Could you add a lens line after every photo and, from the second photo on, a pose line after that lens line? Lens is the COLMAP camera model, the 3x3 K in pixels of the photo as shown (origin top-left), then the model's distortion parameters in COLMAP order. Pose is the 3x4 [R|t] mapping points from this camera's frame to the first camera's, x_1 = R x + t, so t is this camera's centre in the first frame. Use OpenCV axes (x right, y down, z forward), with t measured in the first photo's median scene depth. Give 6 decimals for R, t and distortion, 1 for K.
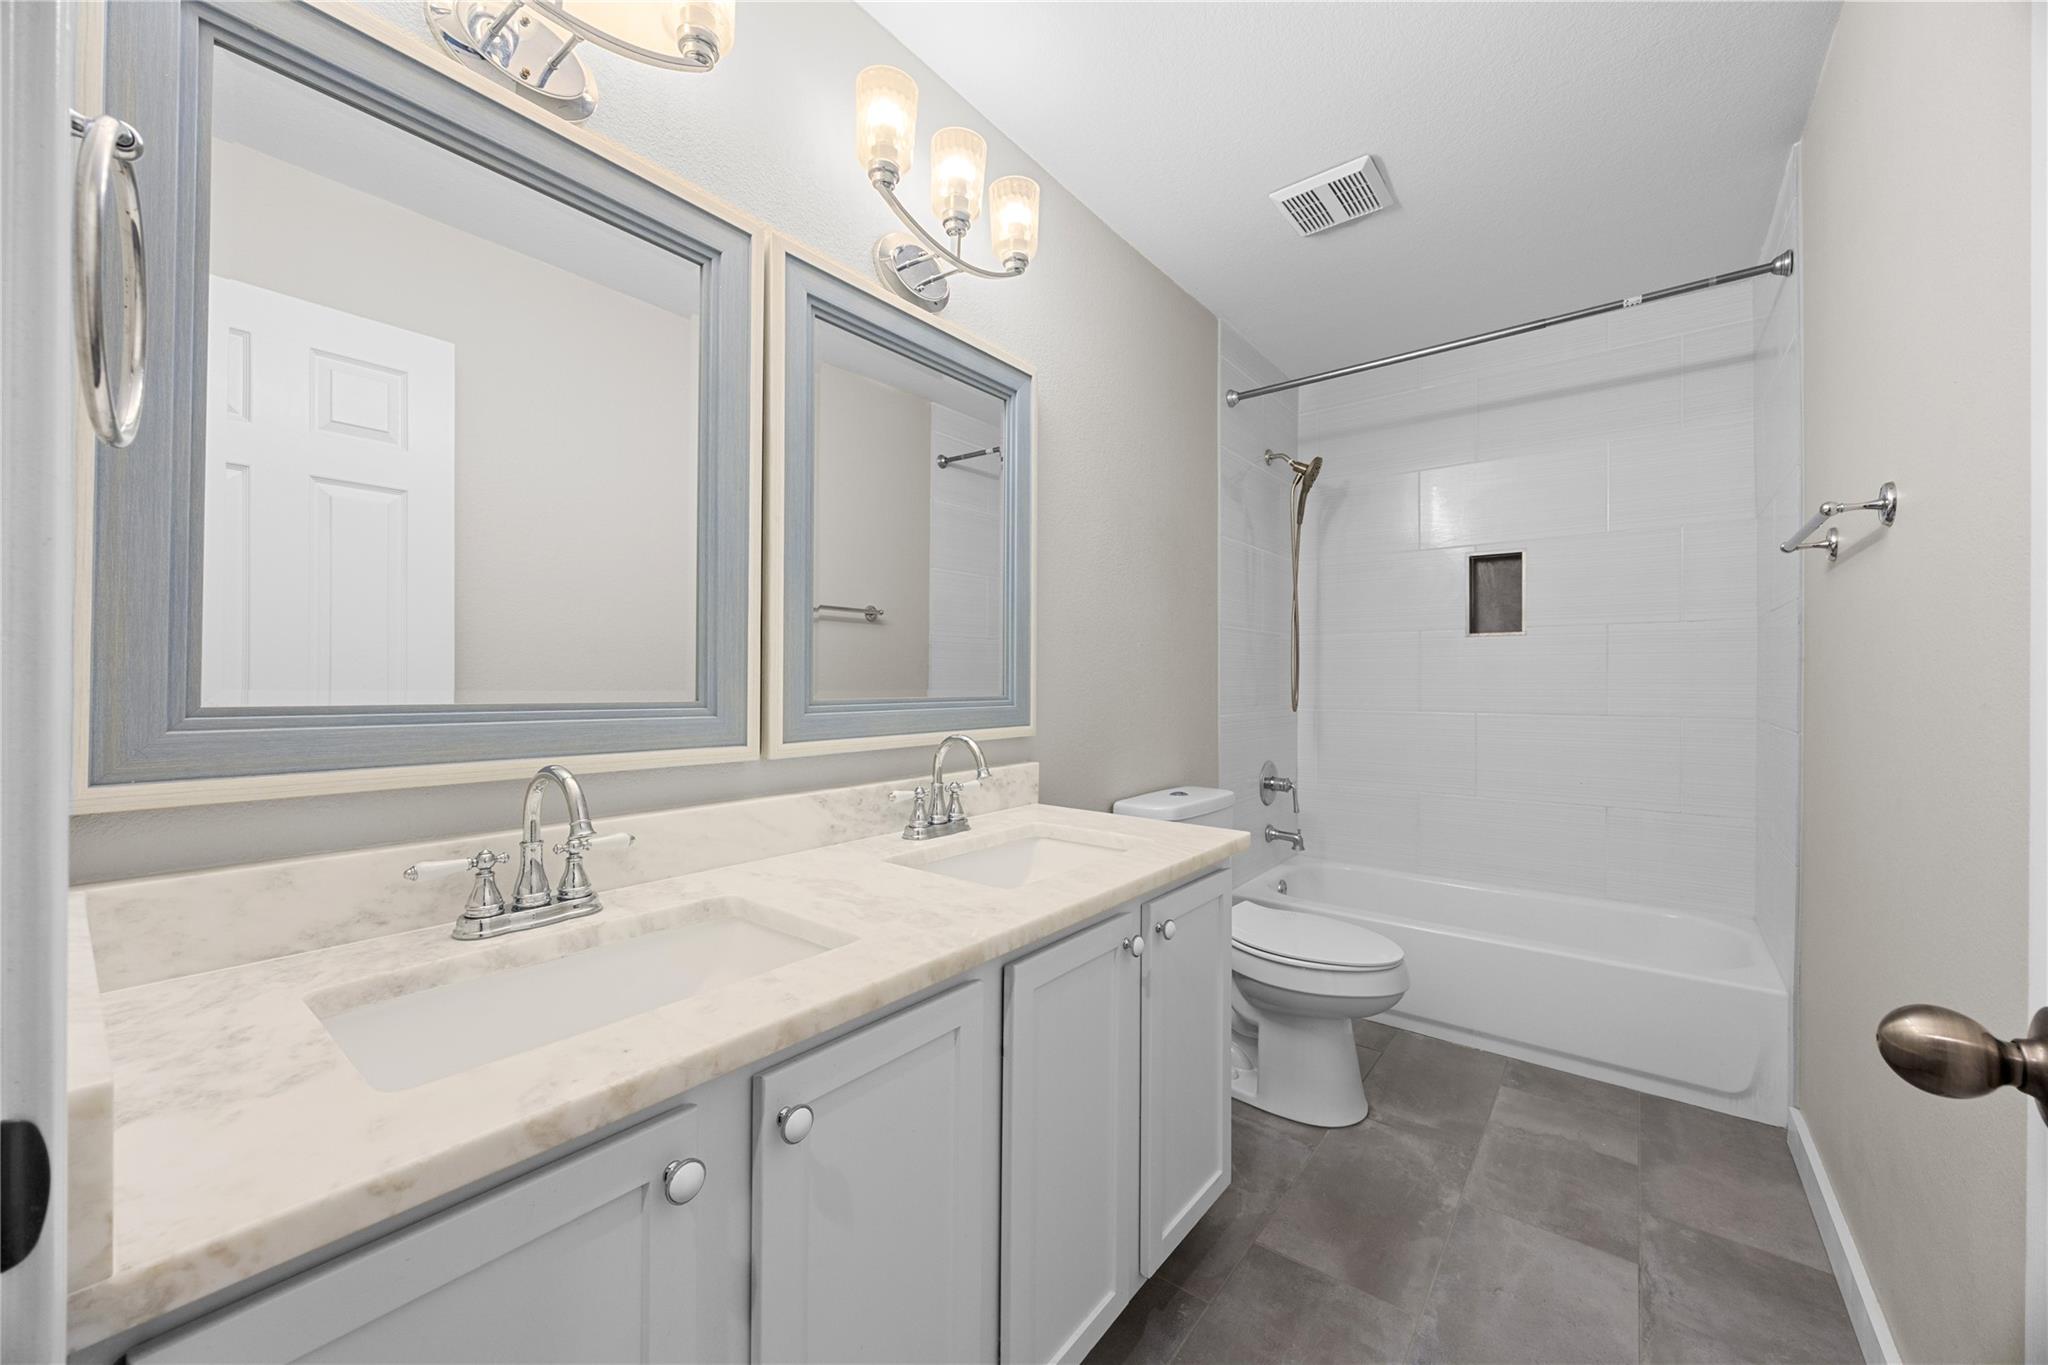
lens RADIAL K [[772.0, 0, 1023.3], [0, 772.0, 673.8], [0, 0, 1]] dist [-0.005732, 0.000729]
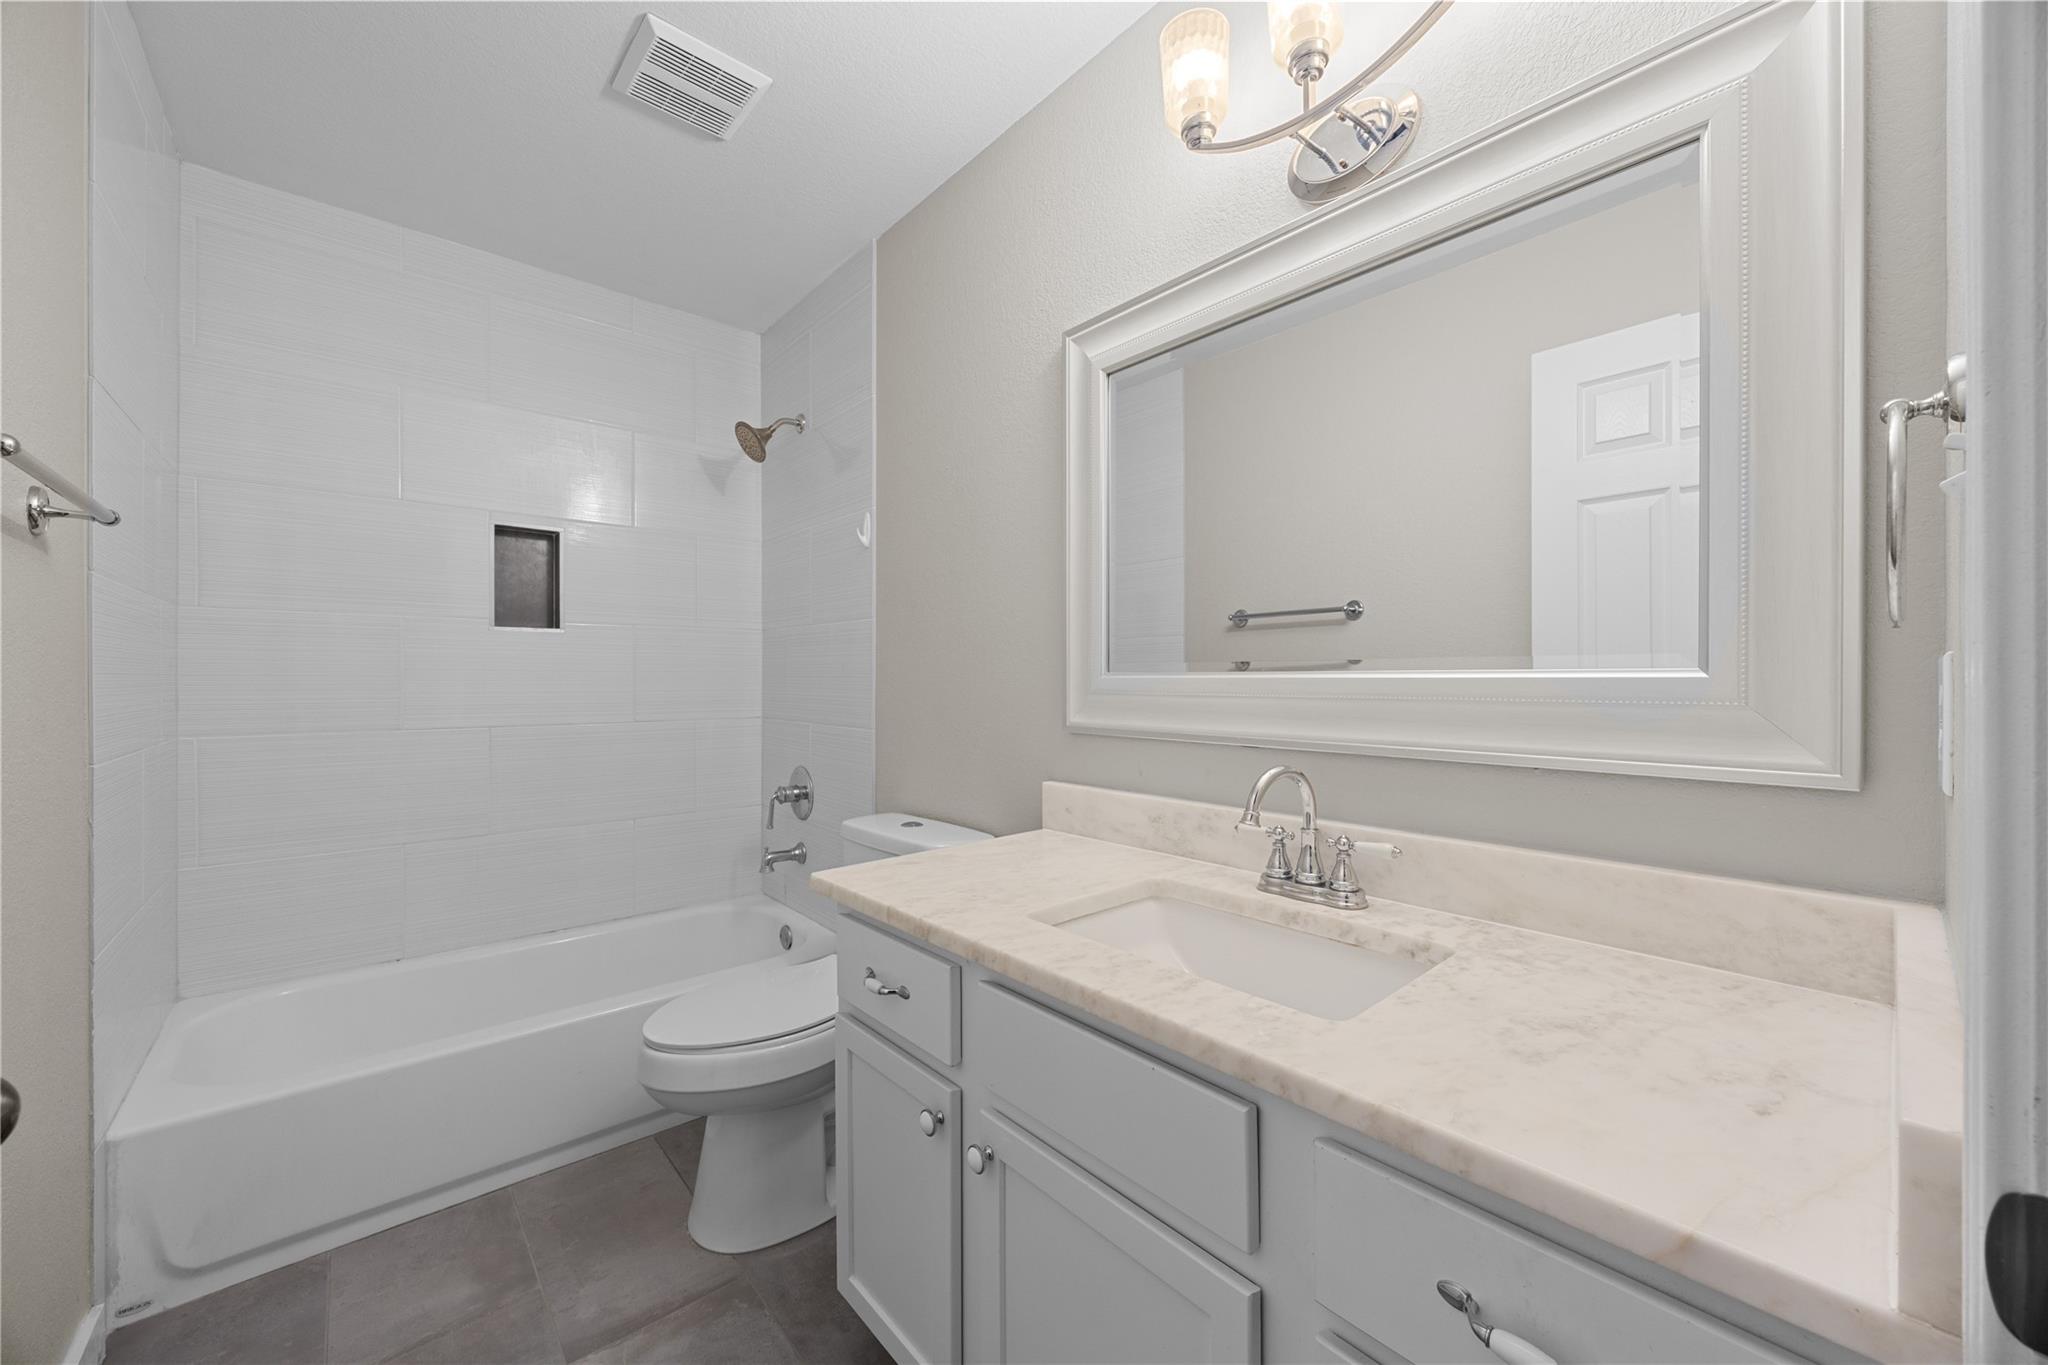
lens RADIAL K [[772.0, 0, 1029.1], [0, 772.0, 684.7], [0, 0, 1]] dist [-0.005732, 0.000729]
pose [[-0.194843, -0.003419, -0.980829, 0.626771], [-0.000736, 0.999994, -0.003340, -0.000771], [0.980834, 0.000072, -0.194844, 0.821072]]
